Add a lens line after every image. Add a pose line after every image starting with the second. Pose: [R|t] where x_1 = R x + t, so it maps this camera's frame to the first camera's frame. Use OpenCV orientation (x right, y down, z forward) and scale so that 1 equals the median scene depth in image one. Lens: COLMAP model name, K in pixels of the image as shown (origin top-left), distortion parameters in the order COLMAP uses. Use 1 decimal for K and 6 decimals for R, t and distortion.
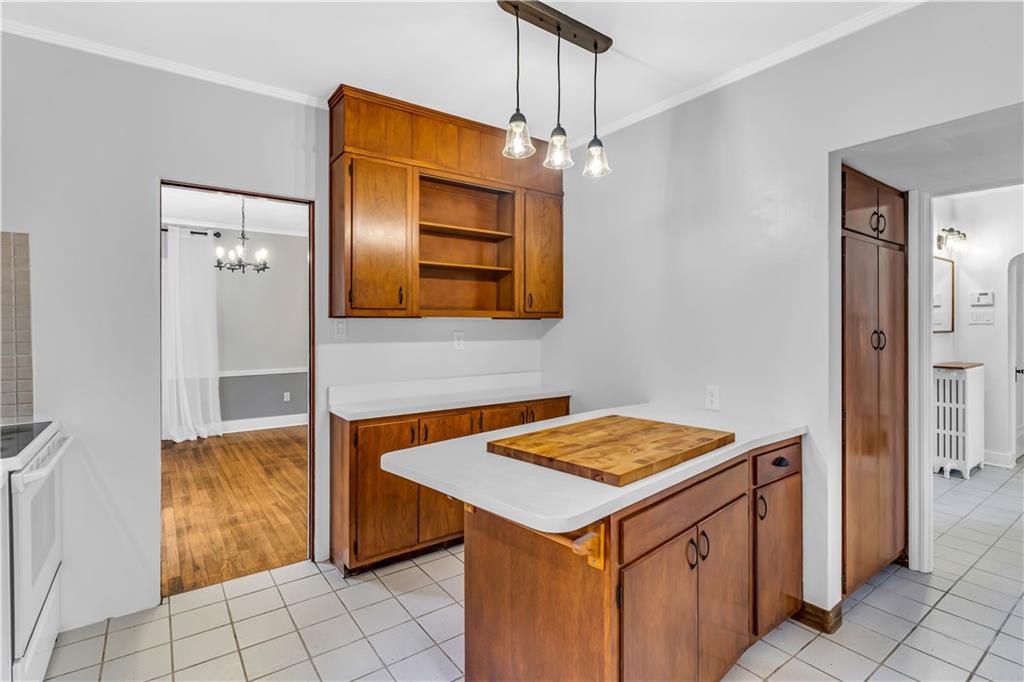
lens RADIAL K [[496.4, 0, 513.4], [0, 496.4, 329.9], [0, 0, 1]] dist [0.002098, 0.000313]
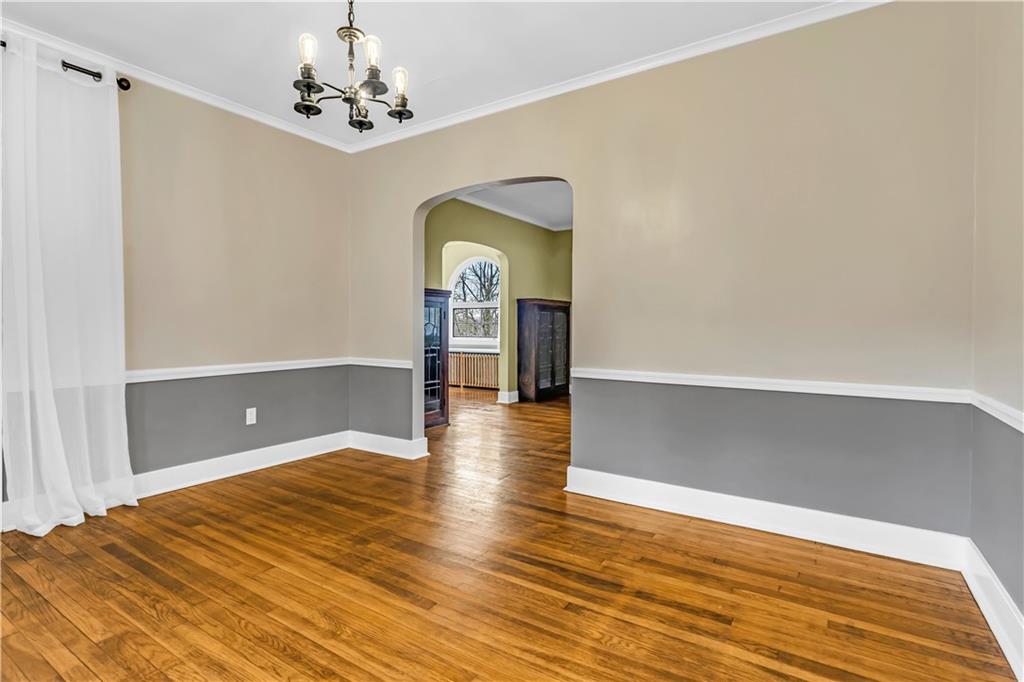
lens RADIAL K [[504.9, 0, 509.7], [0, 504.9, 337.2], [0, 0, 1]] dist [-0.001297, -0.000429]
pose [[0.936731, -0.004424, 0.350023, -0.419875], [0.000499, 0.999936, 0.011304, 0.045322], [-0.350050, -0.010414, 0.936673, 0.417844]]
